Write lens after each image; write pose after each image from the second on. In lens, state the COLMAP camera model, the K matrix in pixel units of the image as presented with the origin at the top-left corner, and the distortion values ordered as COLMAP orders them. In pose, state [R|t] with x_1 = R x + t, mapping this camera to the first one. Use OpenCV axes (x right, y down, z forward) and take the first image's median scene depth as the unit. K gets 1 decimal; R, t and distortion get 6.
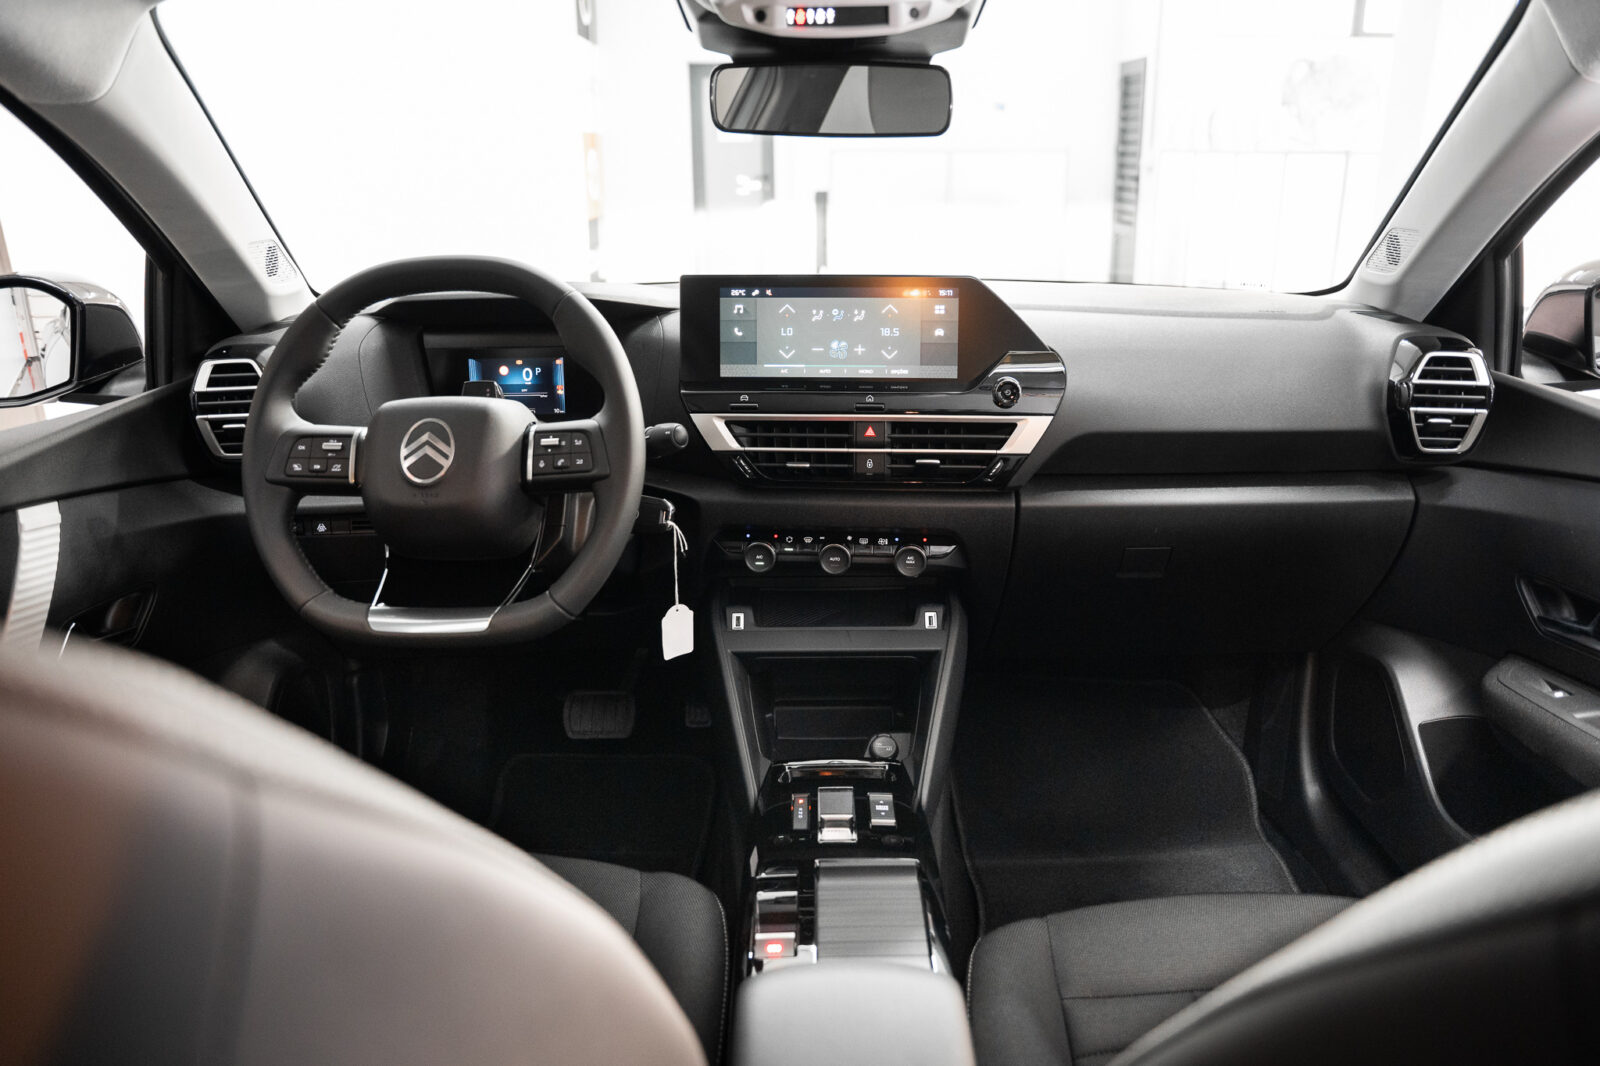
lens RADIAL K [[1148.8, 0, 801.1], [0, 1148.8, 542.1], [0, 0, 1]] dist [-0.135612, 0.091083]
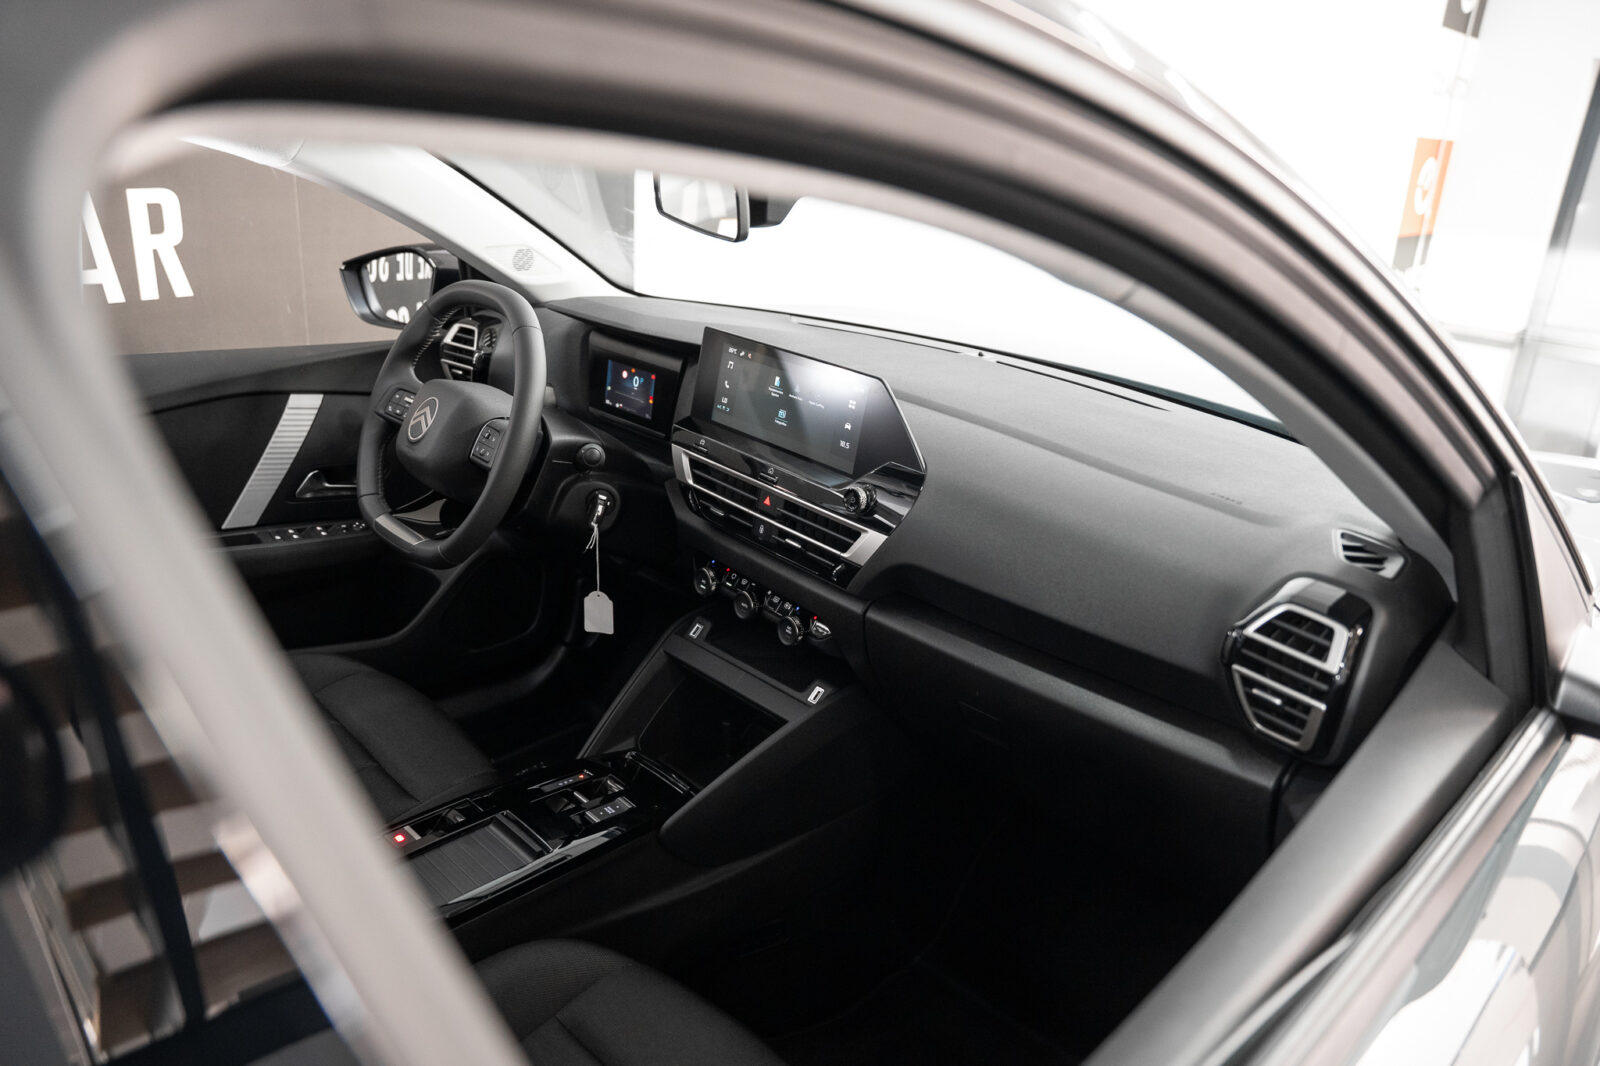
lens RADIAL K [[1143.4, 0, 736.2], [0, 1143.4, 555.8], [0, 0, 1]] dist [-0.114097, 0.055143]
pose [[0.677441, 0.309367, -0.667357, 0.765242], [-0.282780, 0.947068, 0.151980, -0.200483], [0.679050, 0.085758, 0.729065, 0.205452]]
